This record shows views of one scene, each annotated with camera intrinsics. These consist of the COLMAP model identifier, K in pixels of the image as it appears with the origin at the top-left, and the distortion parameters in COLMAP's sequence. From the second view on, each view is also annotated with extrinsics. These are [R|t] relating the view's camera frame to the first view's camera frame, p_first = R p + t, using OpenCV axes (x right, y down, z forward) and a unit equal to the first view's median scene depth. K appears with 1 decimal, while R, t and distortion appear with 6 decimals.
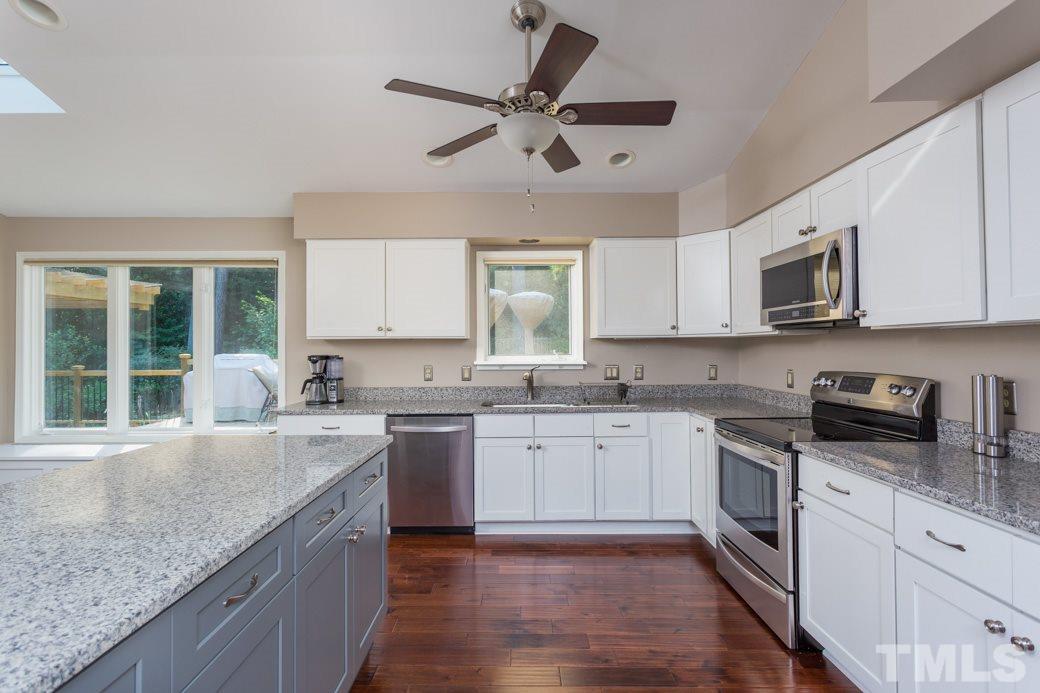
lens RADIAL K [[487.9, 0, 539.0], [0, 487.9, 349.7], [0, 0, 1]] dist [0.029628, -0.000033]
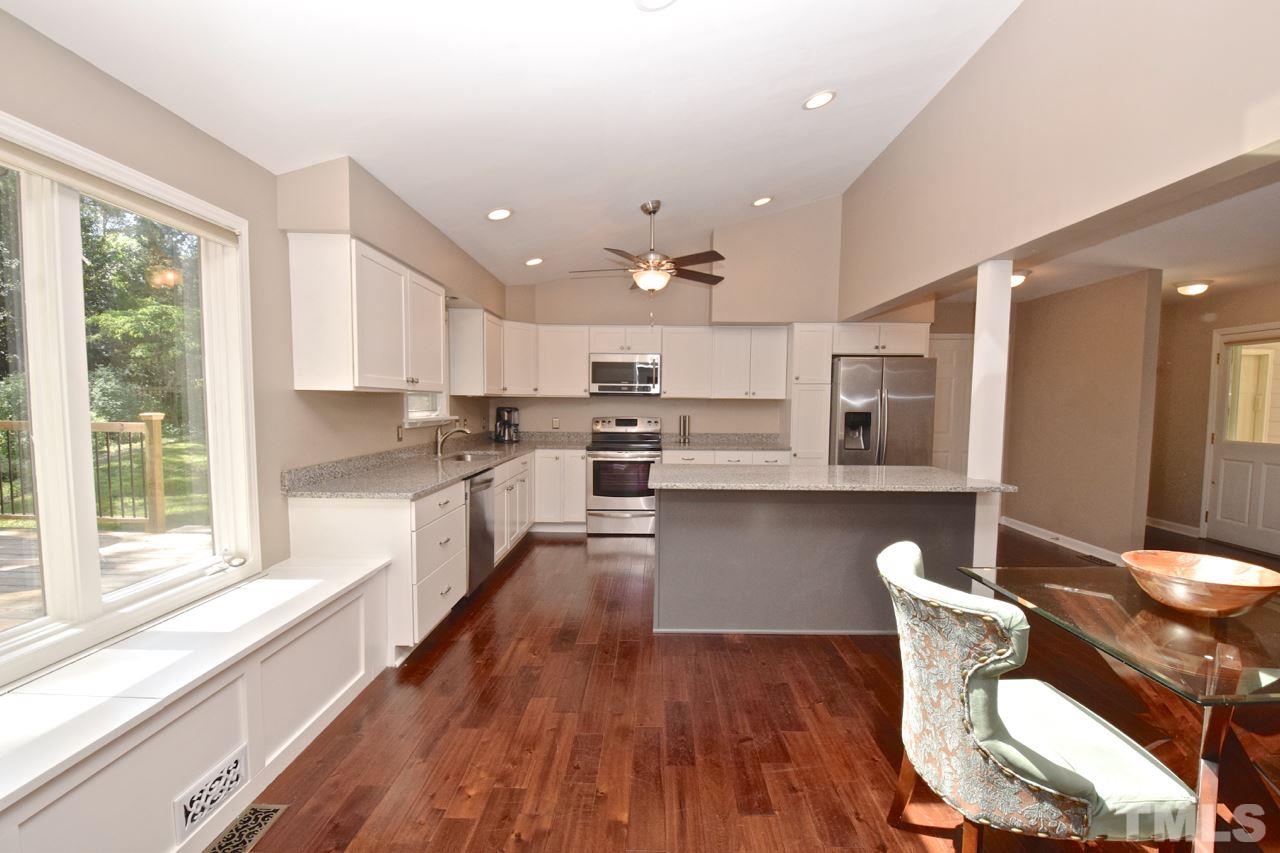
lens RADIAL K [[560.5, 0, 644.1], [0, 560.5, 442.3], [0, 0, 1]] dist [0.026003, -0.029390]
pose [[0.061500, -0.067704, 0.995808, -1.214930], [-0.005657, 0.997657, 0.068179, -0.006746], [-0.998091, -0.009826, 0.060973, 0.524101]]
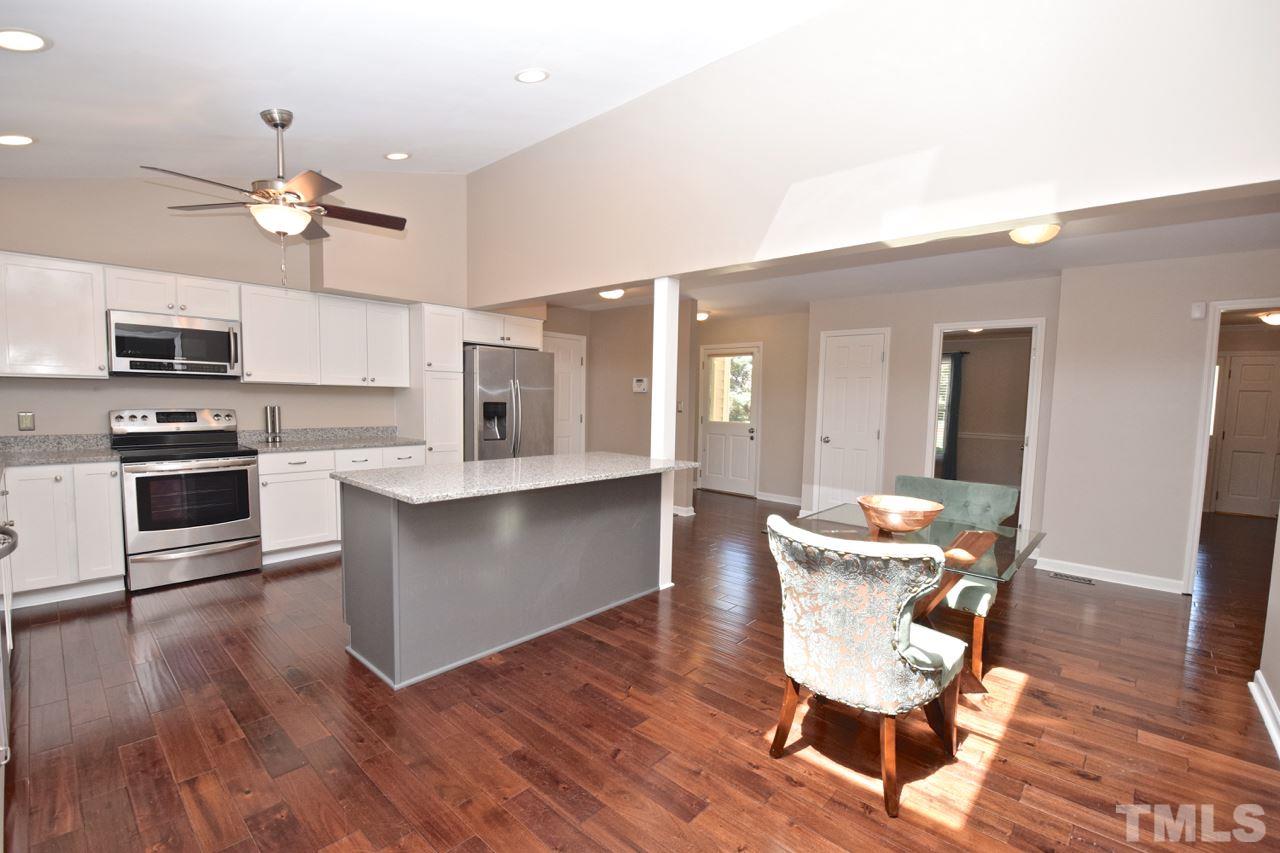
lens RADIAL K [[560.5, 0, 644.1], [0, 560.5, 442.3], [0, 0, 1]] dist [0.026003, -0.029390]
pose [[-0.708743, -0.067447, 0.702235, -1.028395], [-0.016763, 0.996748, 0.078816, -0.006261], [-0.705268, 0.044089, -0.707569, 0.815472]]
